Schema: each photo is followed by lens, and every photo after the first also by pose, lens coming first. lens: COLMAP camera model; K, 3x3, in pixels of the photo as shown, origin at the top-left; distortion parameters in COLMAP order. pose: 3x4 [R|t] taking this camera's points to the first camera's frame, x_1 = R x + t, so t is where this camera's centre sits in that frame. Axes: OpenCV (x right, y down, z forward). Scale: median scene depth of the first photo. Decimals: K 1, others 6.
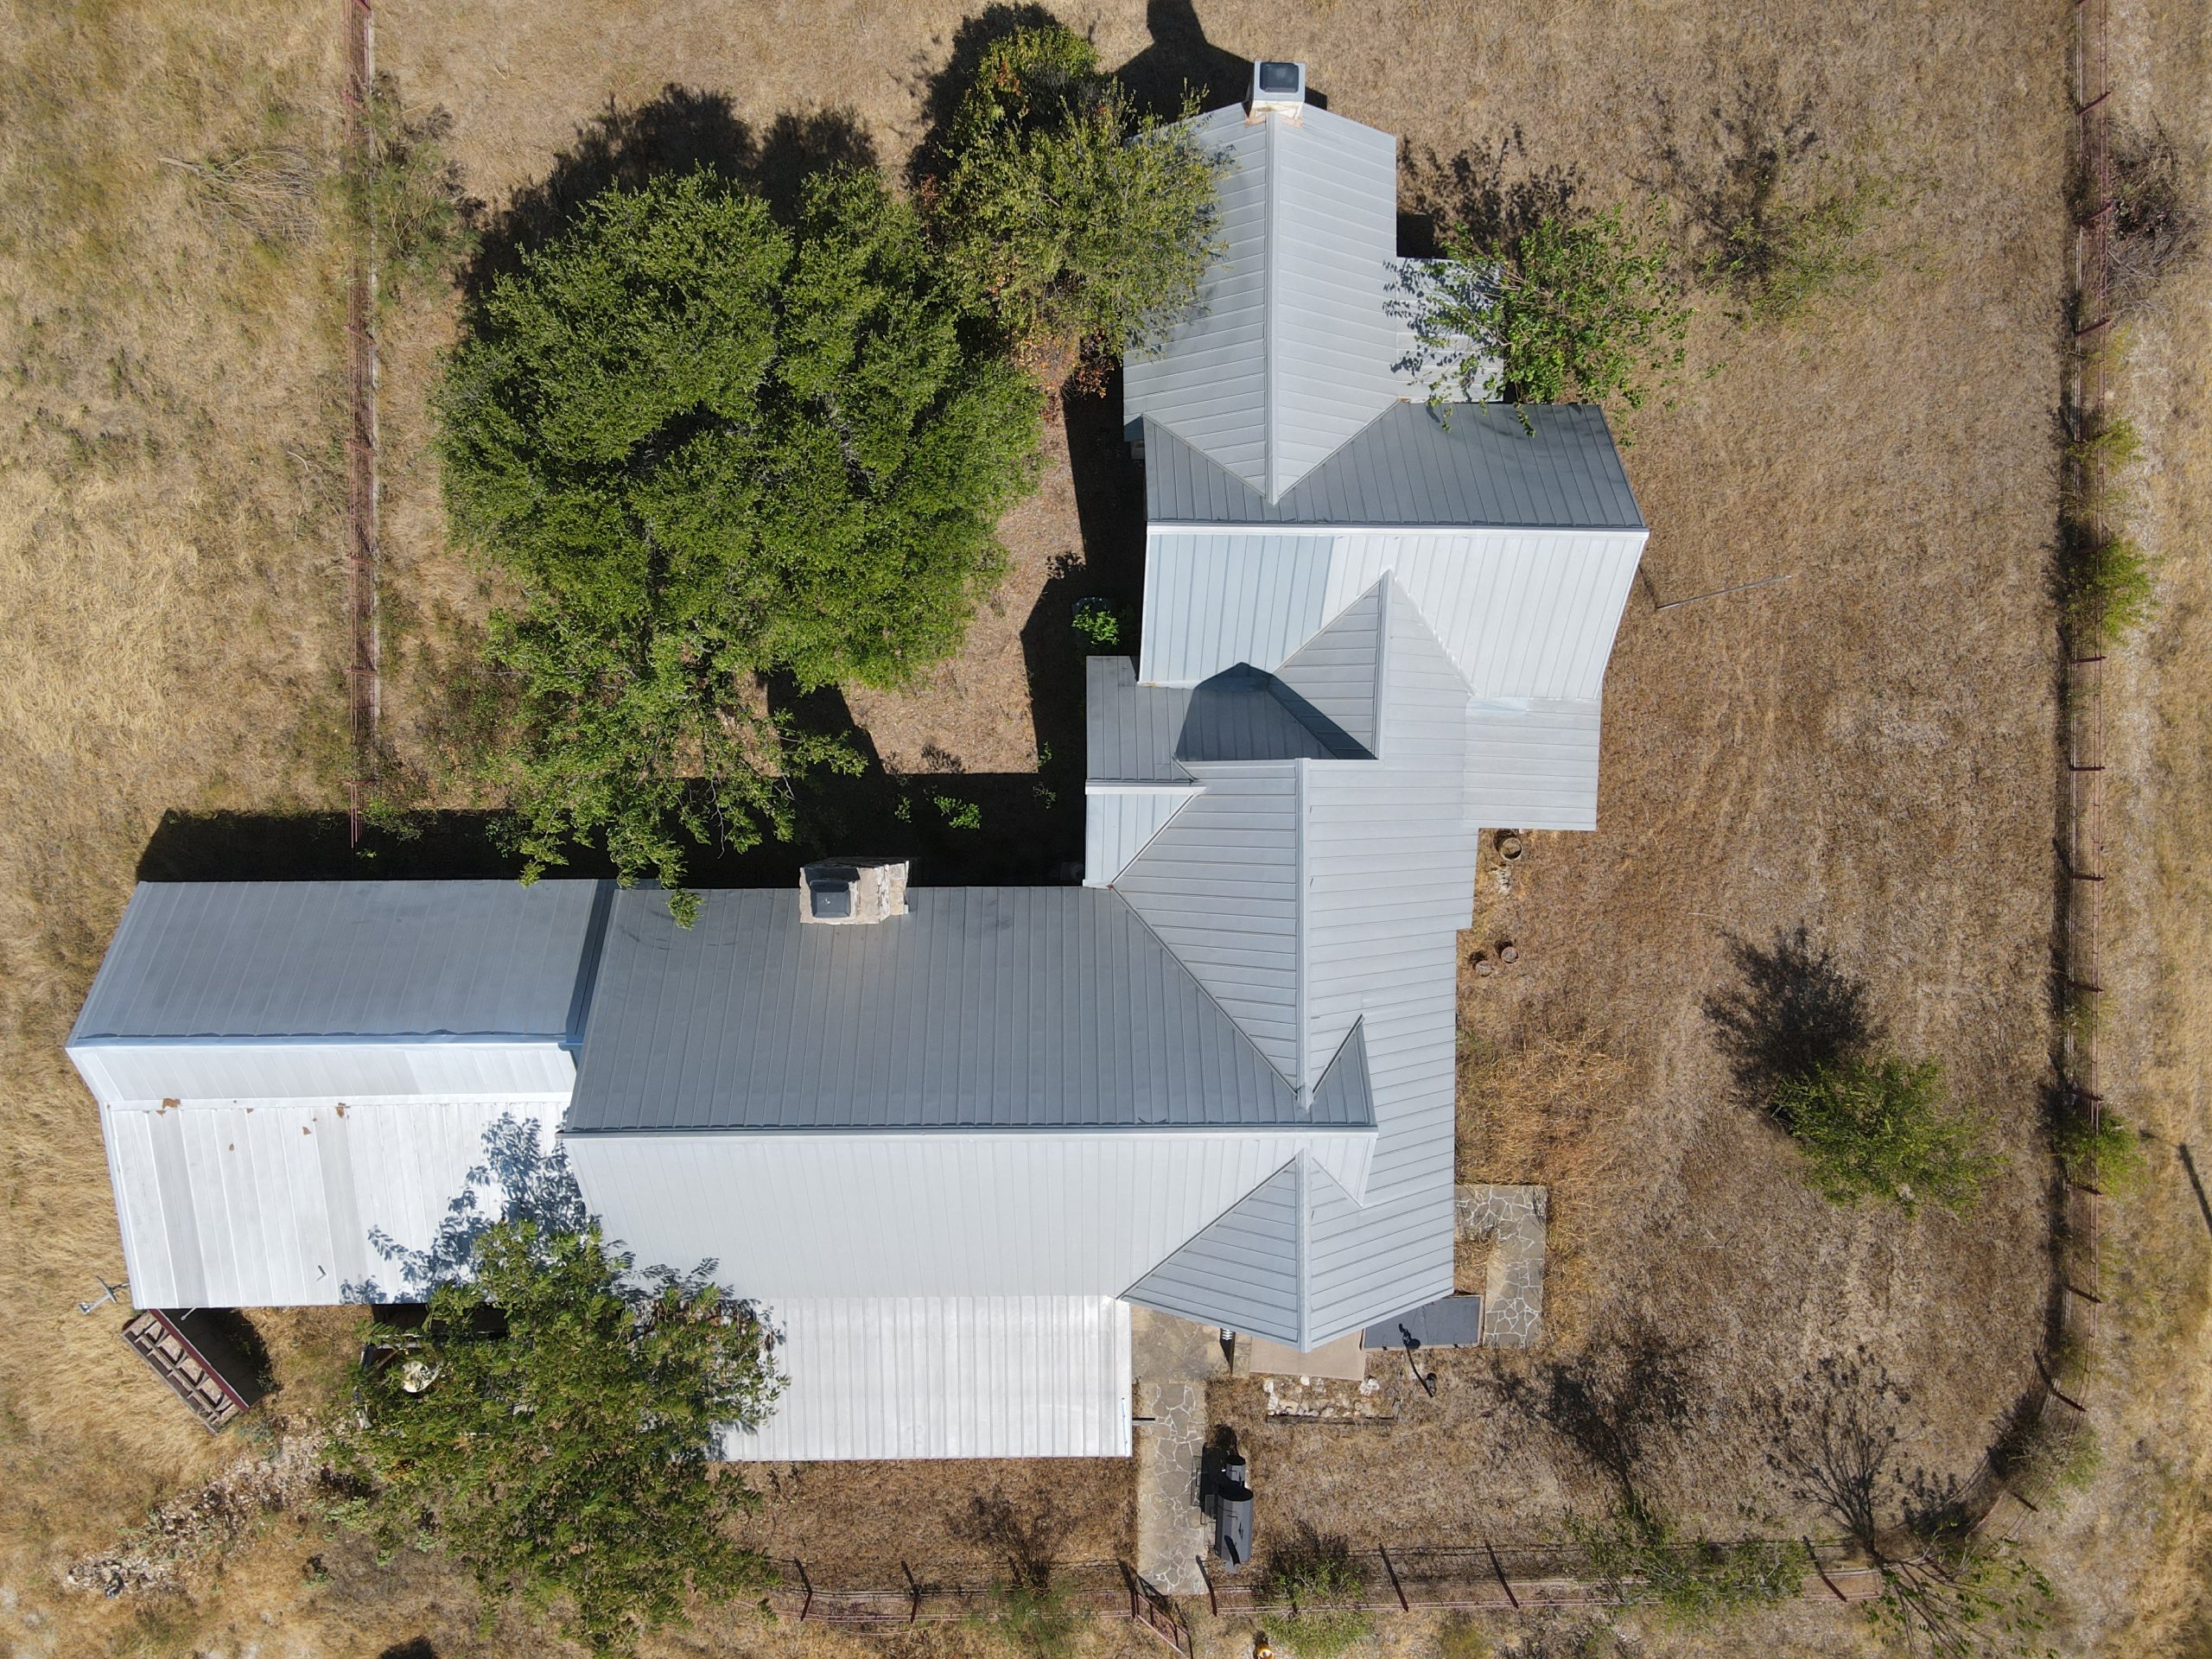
lens RADIAL K [[1617.7, 0, 1090.8], [0, 1617.7, 827.8], [0, 0, 1]] dist [-0.008265, 0.050175]
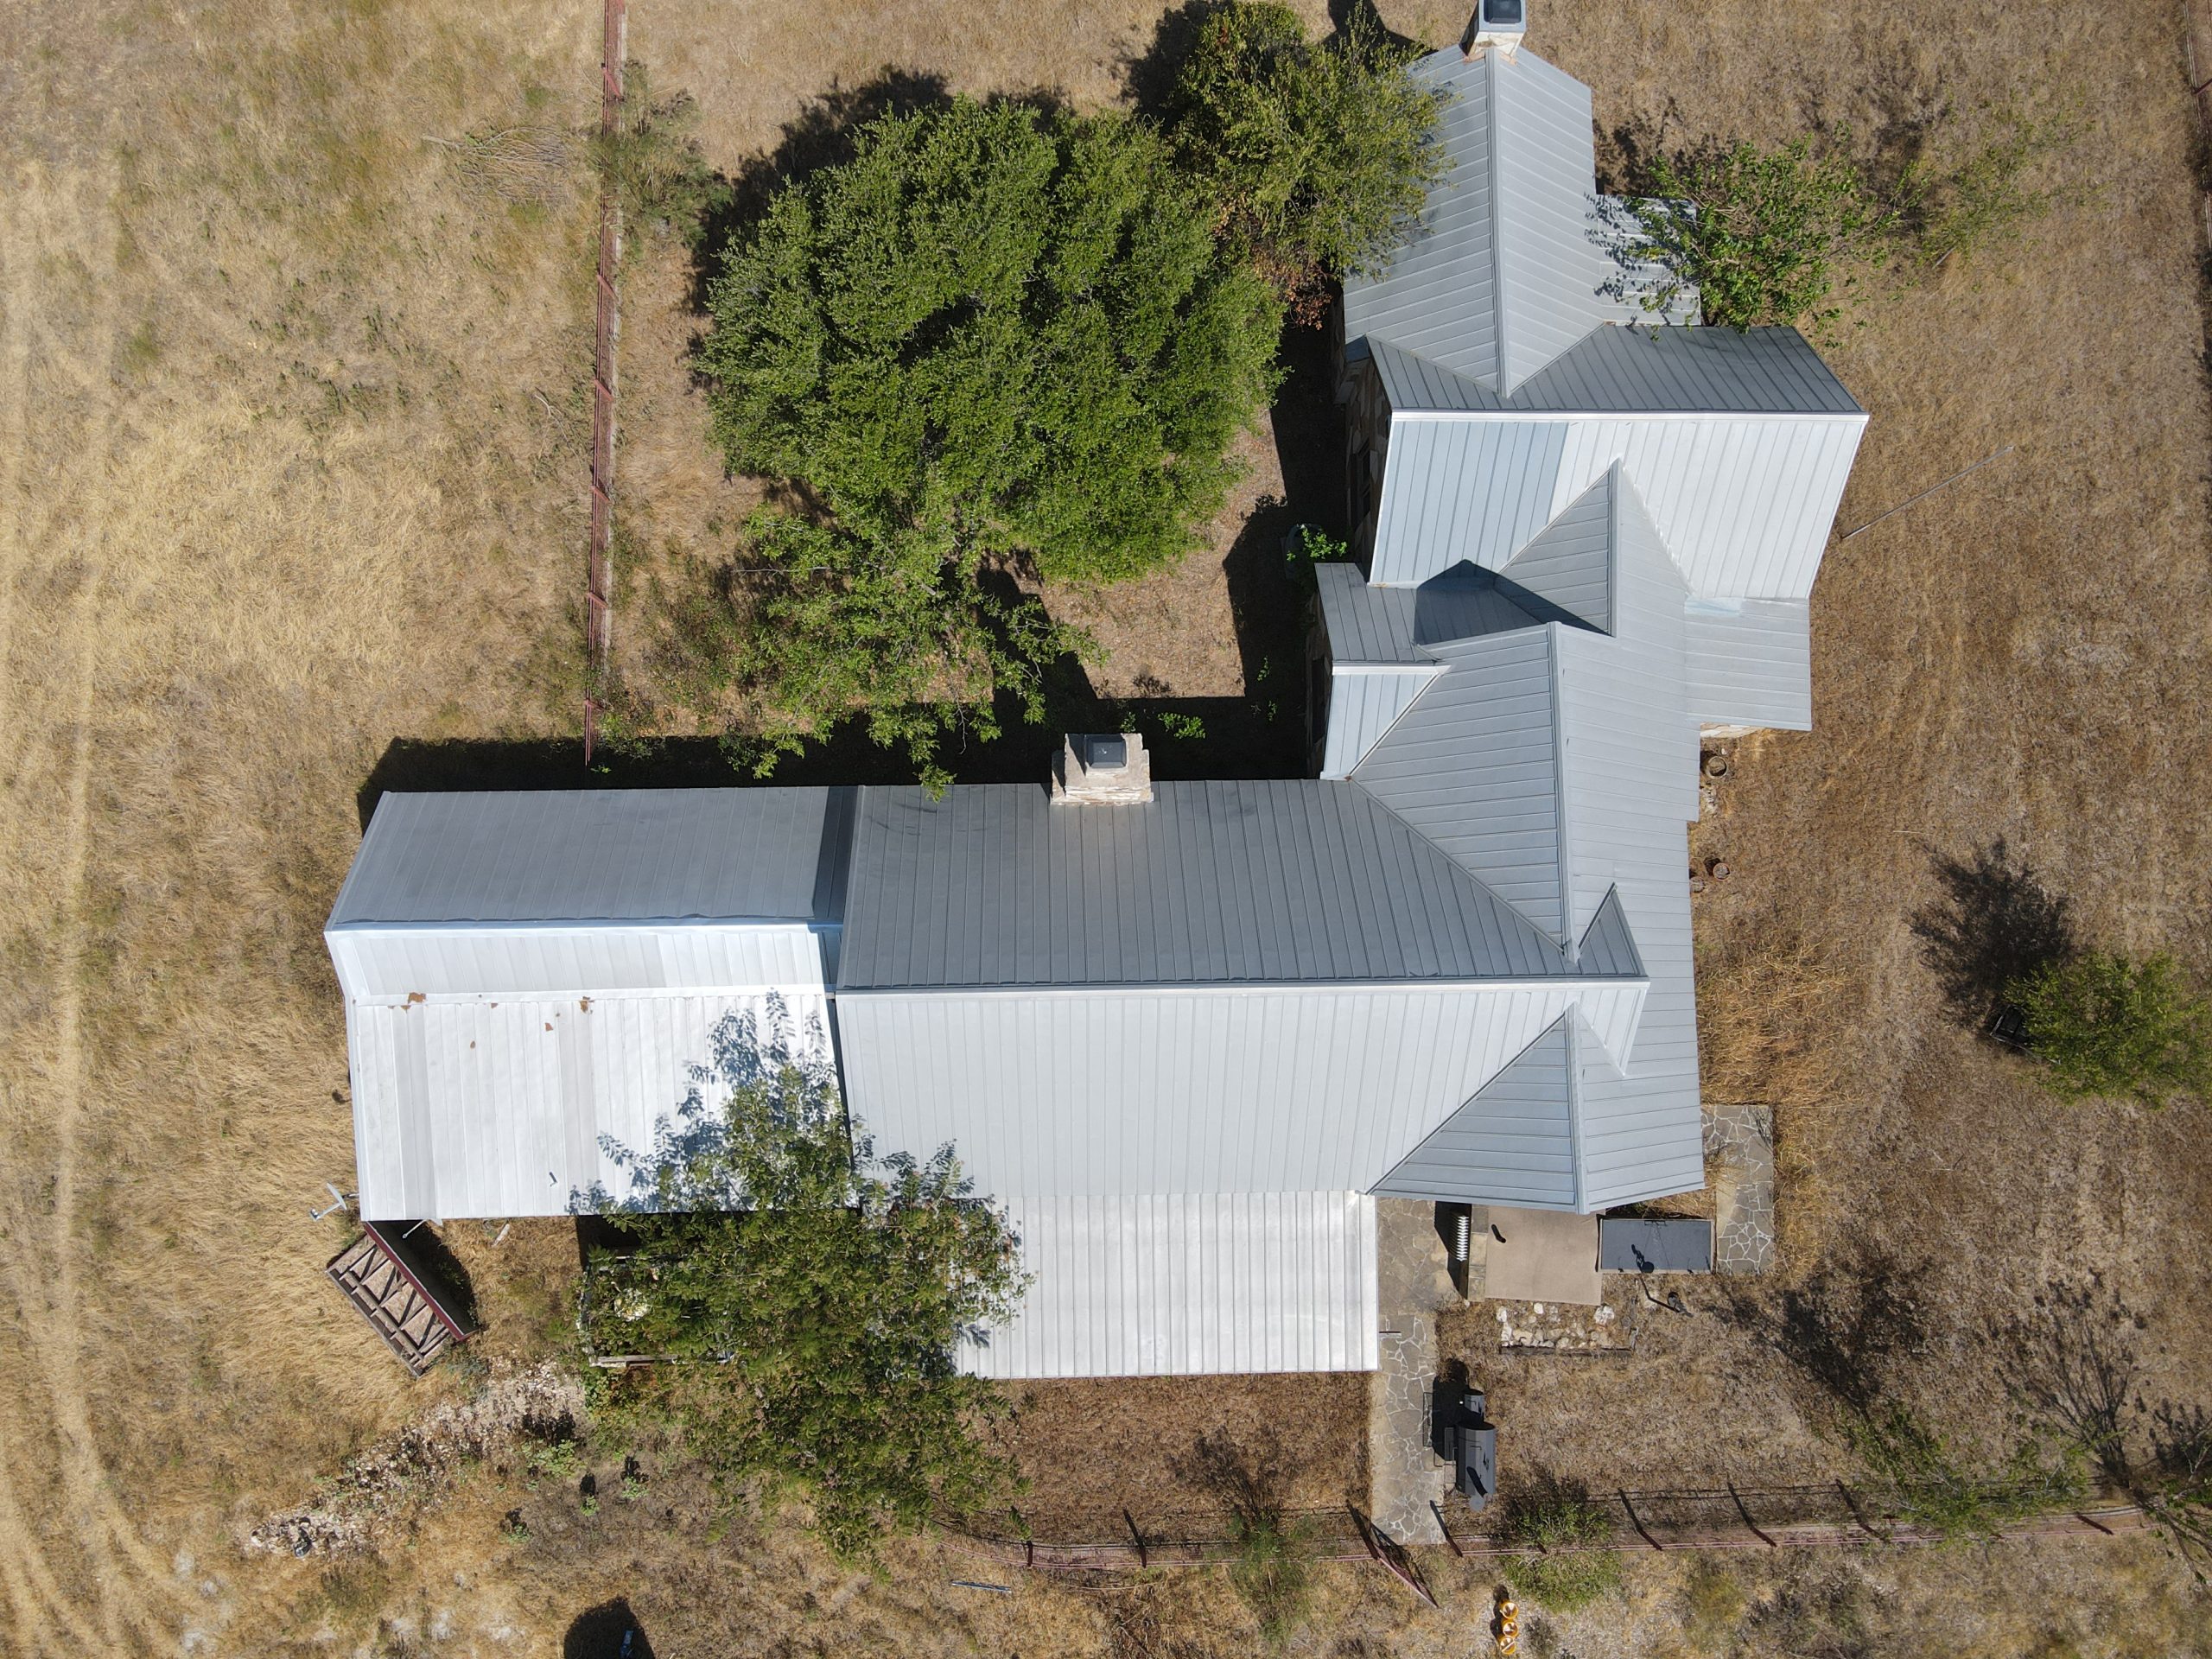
lens RADIAL K [[1606.1, 0, 1087.9], [0, 1606.1, 828.7], [0, 0, 1]] dist [0.017906, -0.005302]
pose [[0.999901, -0.009405, 0.010431, -0.146403], [0.010689, 0.991353, -0.130787, 0.179142], [-0.009111, 0.130885, 0.991356, 0.002300]]
